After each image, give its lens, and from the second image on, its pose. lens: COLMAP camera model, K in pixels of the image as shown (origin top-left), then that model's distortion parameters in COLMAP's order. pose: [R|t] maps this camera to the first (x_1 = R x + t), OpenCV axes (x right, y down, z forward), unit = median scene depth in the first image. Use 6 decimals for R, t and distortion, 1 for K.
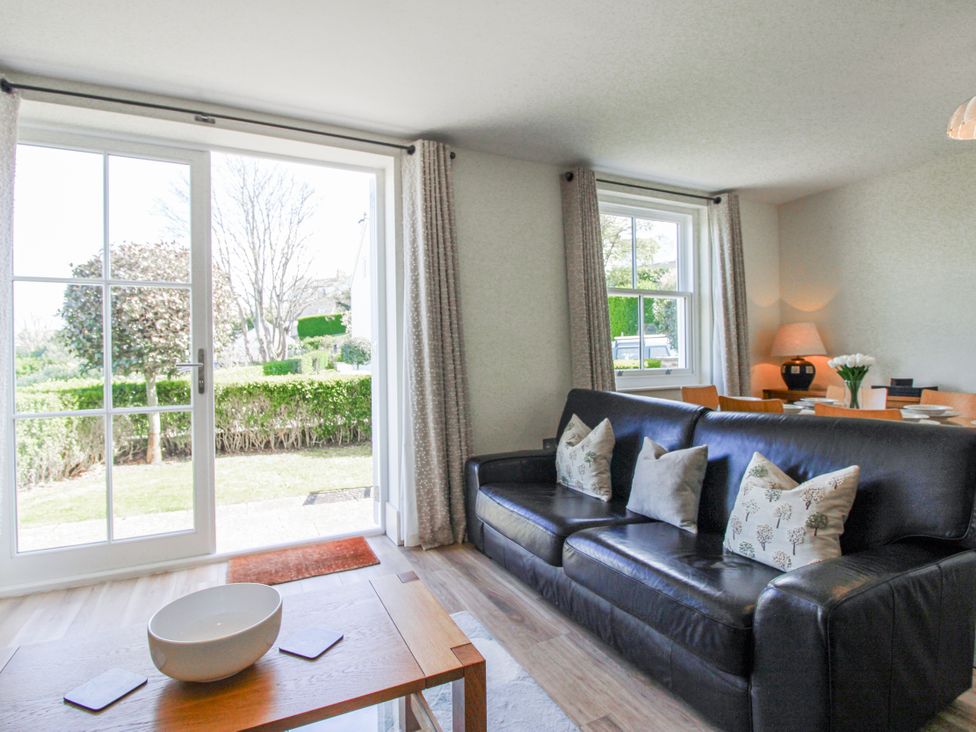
lens RADIAL K [[507.2, 0, 474.3], [0, 507.2, 353.1], [0, 0, 1]] dist [0.001210, -0.016382]
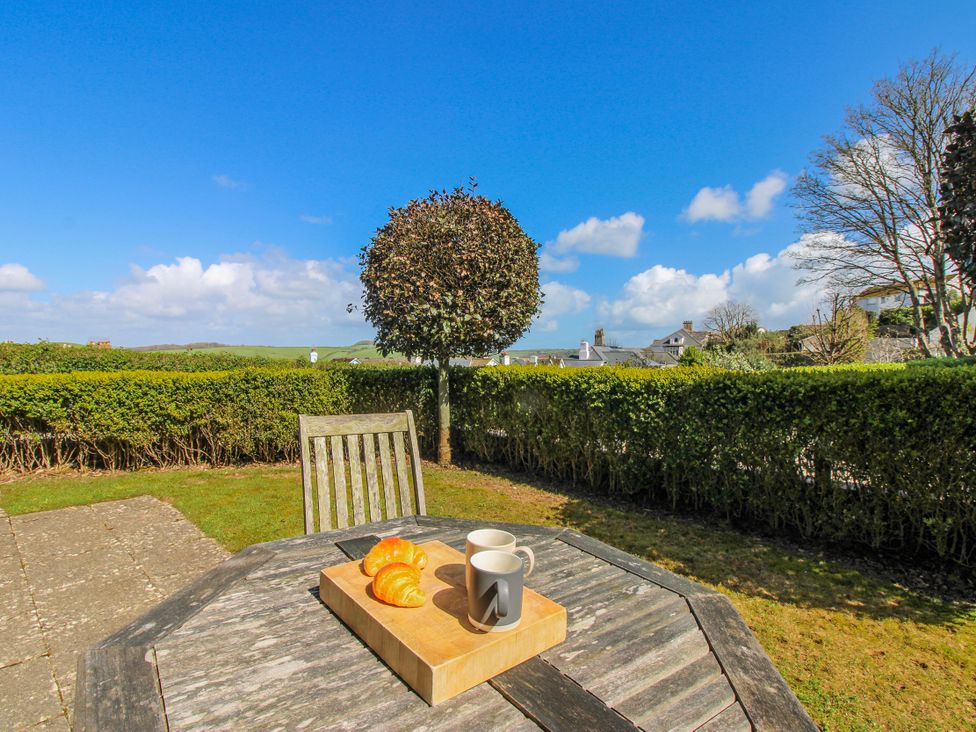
lens RADIAL K [[507.2, 0, 474.3], [0, 507.2, 353.1], [0, 0, 1]] dist [0.001210, -0.016382]
pose [[0.346698, 0.016549, -0.937831, 0.035559], [-0.006918, 0.999862, 0.015087, 0.004912], [0.937951, 0.001258, 0.346764, 0.160555]]
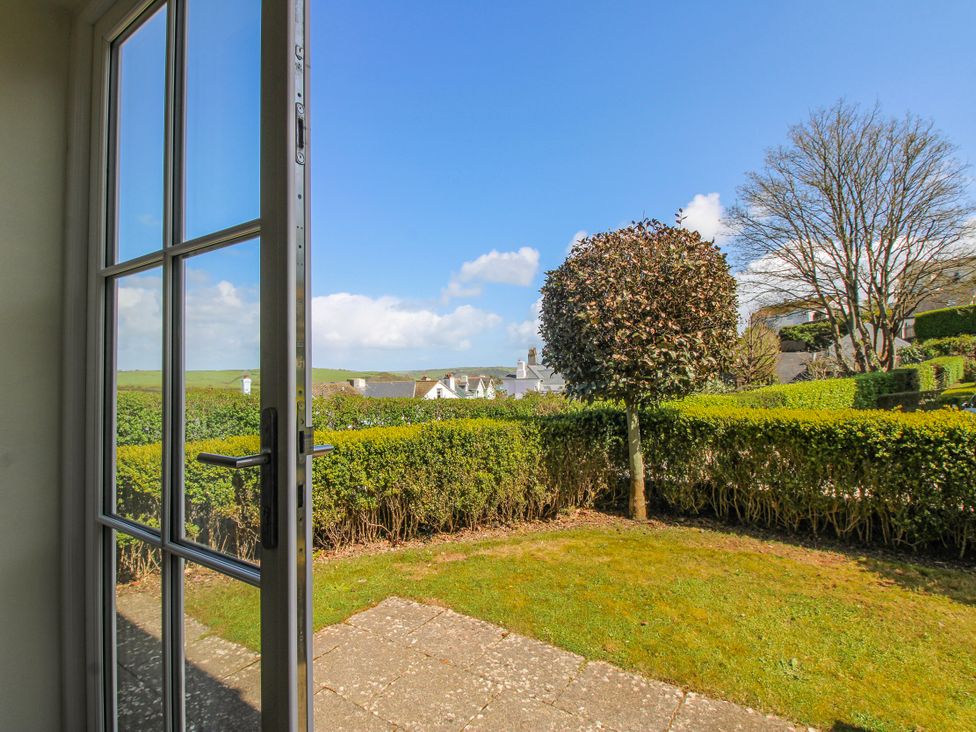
lens RADIAL K [[509.4, 0, 480.5], [0, 509.4, 346.2], [0, 0, 1]] dist [-0.010484, -0.001698]
pose [[0.496718, -0.036738, -0.867134, -0.017077], [0.012173, 0.999300, -0.035364, -0.003360], [0.867827, 0.007010, 0.496817, 0.088105]]
